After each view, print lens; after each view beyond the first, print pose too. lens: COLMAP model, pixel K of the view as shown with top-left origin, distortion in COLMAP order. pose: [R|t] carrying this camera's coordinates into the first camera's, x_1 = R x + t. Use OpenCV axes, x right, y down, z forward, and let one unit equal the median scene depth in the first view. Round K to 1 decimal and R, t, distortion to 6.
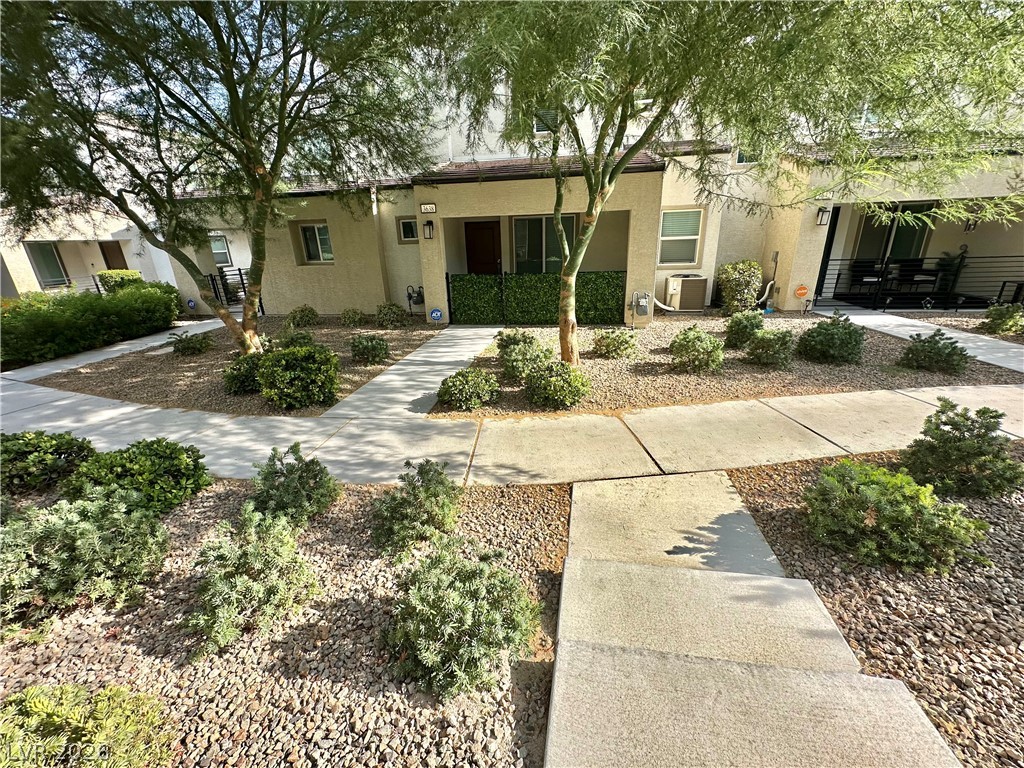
lens RADIAL K [[405.9, 0, 515.4], [0, 405.9, 381.3], [0, 0, 1]] dist [-0.001835, 0.000370]
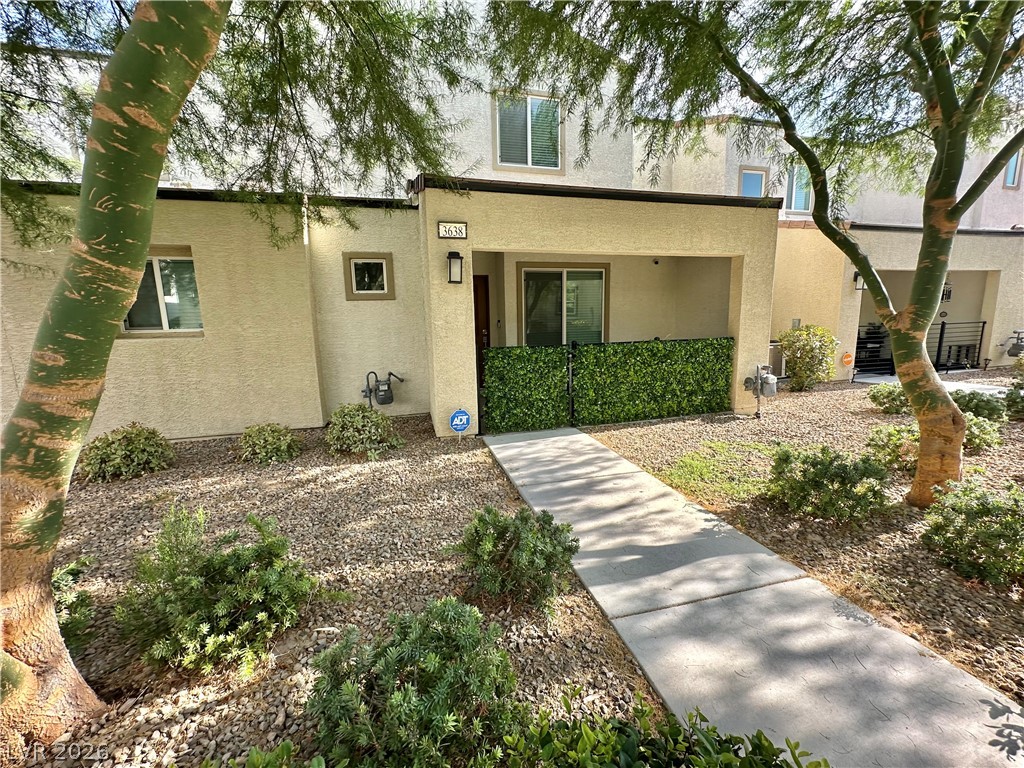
lens RADIAL K [[405.9, 0, 509.5], [0, 405.9, 386.1], [0, 0, 1]] dist [-0.001835, 0.000370]
pose [[0.913695, -0.053882, 0.402812, -0.372784], [0.130573, 0.977542, -0.165418, -0.119158], [-0.384852, 0.203738, 0.900211, 0.515823]]
